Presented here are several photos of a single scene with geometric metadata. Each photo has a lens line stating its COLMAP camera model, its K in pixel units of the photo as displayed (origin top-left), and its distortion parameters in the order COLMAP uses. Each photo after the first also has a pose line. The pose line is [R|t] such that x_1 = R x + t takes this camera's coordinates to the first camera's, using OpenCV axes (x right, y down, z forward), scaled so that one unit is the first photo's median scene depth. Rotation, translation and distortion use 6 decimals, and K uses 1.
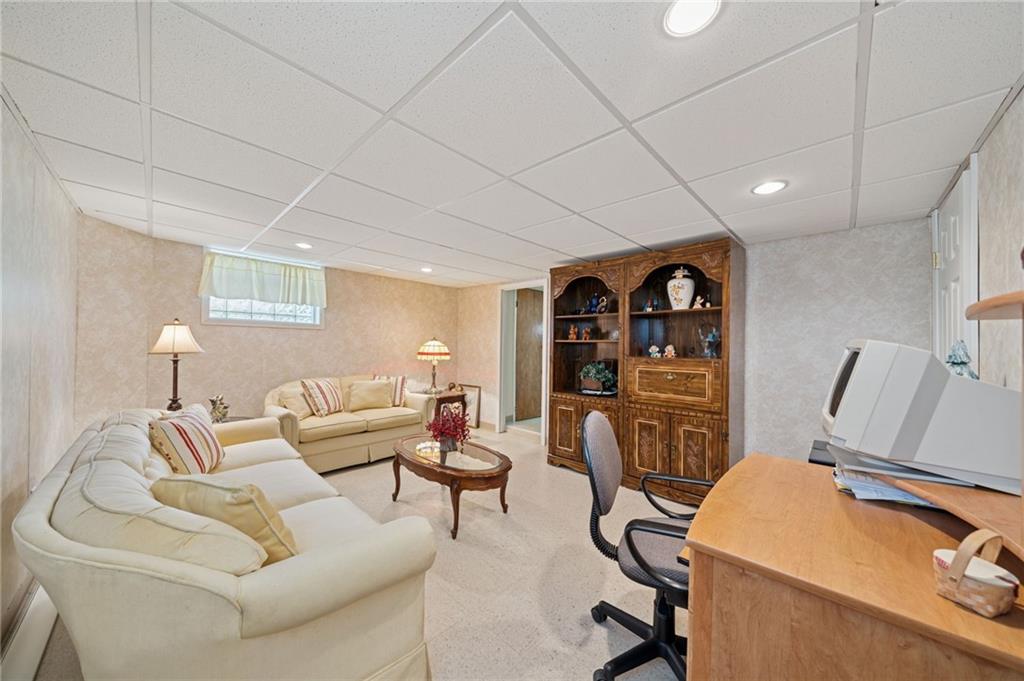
lens RADIAL K [[346.3, 0, 507.3], [0, 346.3, 346.1], [0, 0, 1]] dist [-0.001060, -0.000013]
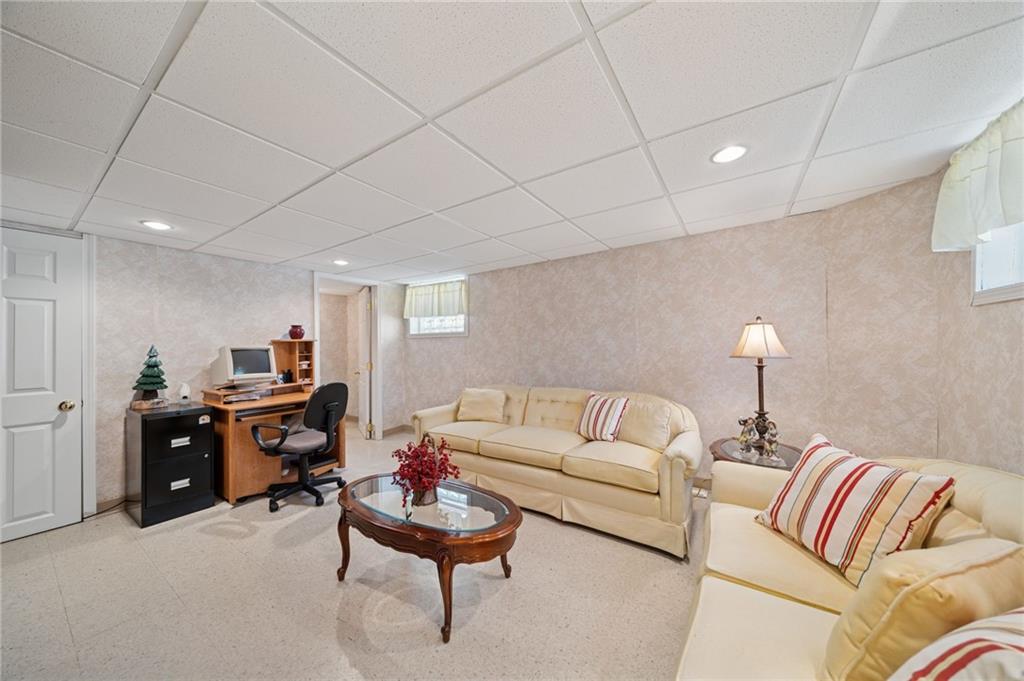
lens RADIAL K [[346.3, 0, 515.2], [0, 346.3, 342.1], [0, 0, 1]] dist [-0.001060, -0.000013]
pose [[-0.982021, -0.005491, -0.188694, -0.192723], [-0.002535, 0.999870, -0.015904, -0.003248], [0.188757, -0.015139, -0.981907, 1.551570]]
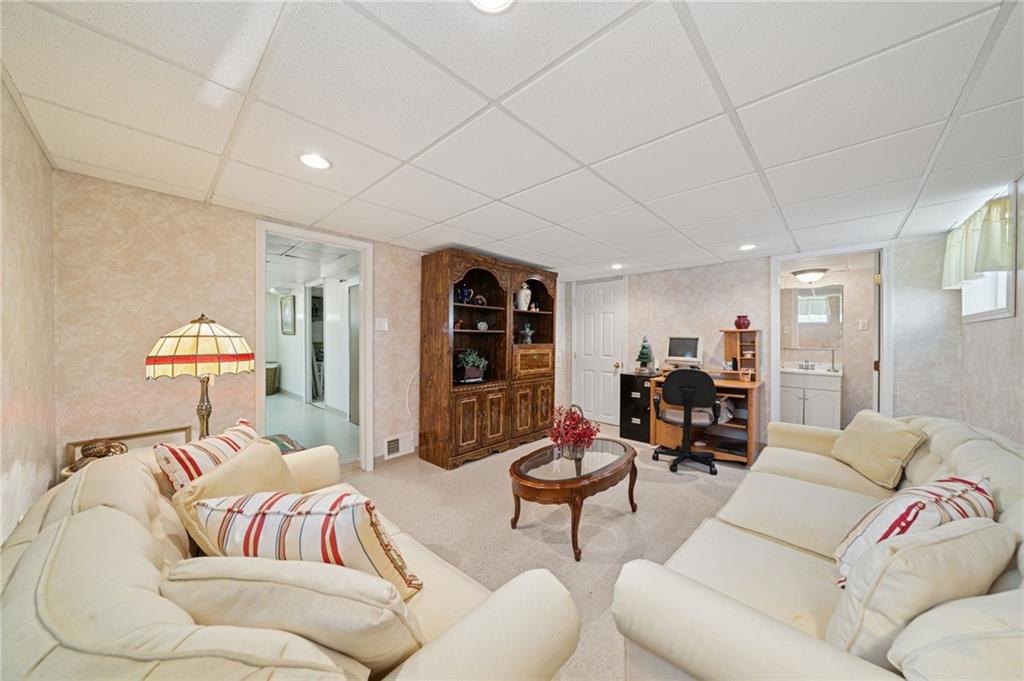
lens RADIAL K [[346.3, 0, 511.7], [0, 346.3, 337.7], [0, 0, 1]] dist [-0.001060, -0.000013]
pose [[-0.010639, -0.014631, 0.999836, -0.933136], [-0.007573, 0.999865, 0.014551, -0.011860], [-0.999915, -0.007417, -0.010749, 1.052075]]
